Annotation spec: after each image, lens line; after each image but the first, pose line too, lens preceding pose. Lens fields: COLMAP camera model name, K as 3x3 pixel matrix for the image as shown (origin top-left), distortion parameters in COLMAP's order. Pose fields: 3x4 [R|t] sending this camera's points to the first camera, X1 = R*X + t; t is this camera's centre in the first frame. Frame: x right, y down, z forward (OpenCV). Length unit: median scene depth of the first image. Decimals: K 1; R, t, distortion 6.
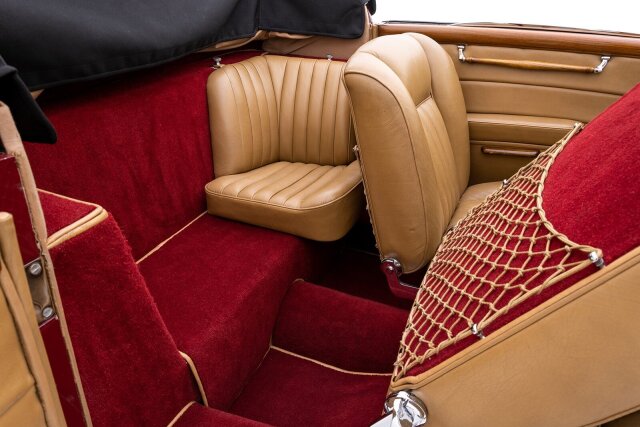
lens RADIAL K [[492.6, 0, 320.0], [0, 492.6, 213.5], [0, 0, 1]] dist [0.003941, 0.001767]
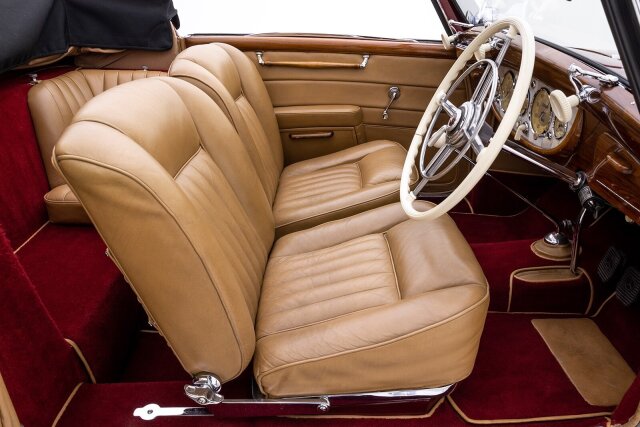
lens RADIAL K [[492.6, 0, 320.0], [0, 492.6, 213.5], [0, 0, 1]] dist [0.003941, 0.001767]
pose [[0.919972, -0.161324, 0.357248, -0.071760], [0.171014, 0.985258, 0.004528, 0.069206], [-0.352712, 0.056929, 0.933998, -0.158550]]
